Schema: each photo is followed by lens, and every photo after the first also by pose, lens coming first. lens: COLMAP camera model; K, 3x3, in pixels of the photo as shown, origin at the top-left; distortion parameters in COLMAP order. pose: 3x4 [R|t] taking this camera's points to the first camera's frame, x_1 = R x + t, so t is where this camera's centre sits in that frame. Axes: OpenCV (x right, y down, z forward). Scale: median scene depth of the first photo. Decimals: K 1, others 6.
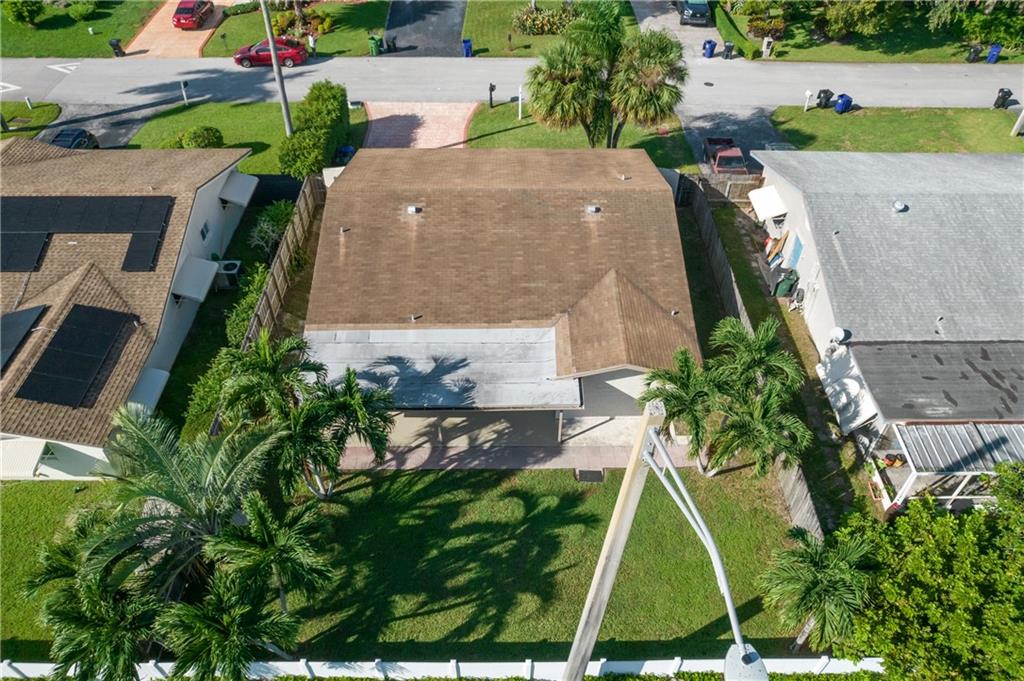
lens RADIAL K [[806.8, 0, 516.6], [0, 806.8, 339.6], [0, 0, 1]] dist [-0.025901, 0.008974]
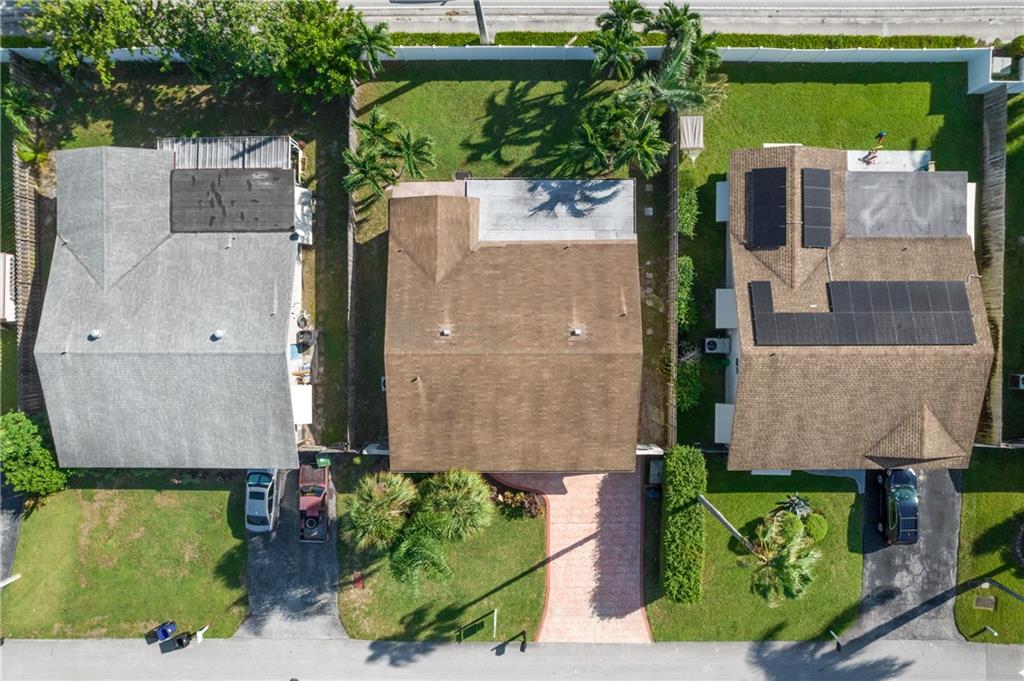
lens RADIAL K [[806.8, 0, 516.6], [0, 806.8, 339.6], [0, 0, 1]] dist [-0.025901, 0.008974]
pose [[-0.999935, -0.010464, -0.004432, -0.021828], [0.003096, -0.626099, 0.779737, -1.353367], [-0.010934, 0.779673, 0.626091, 0.165535]]
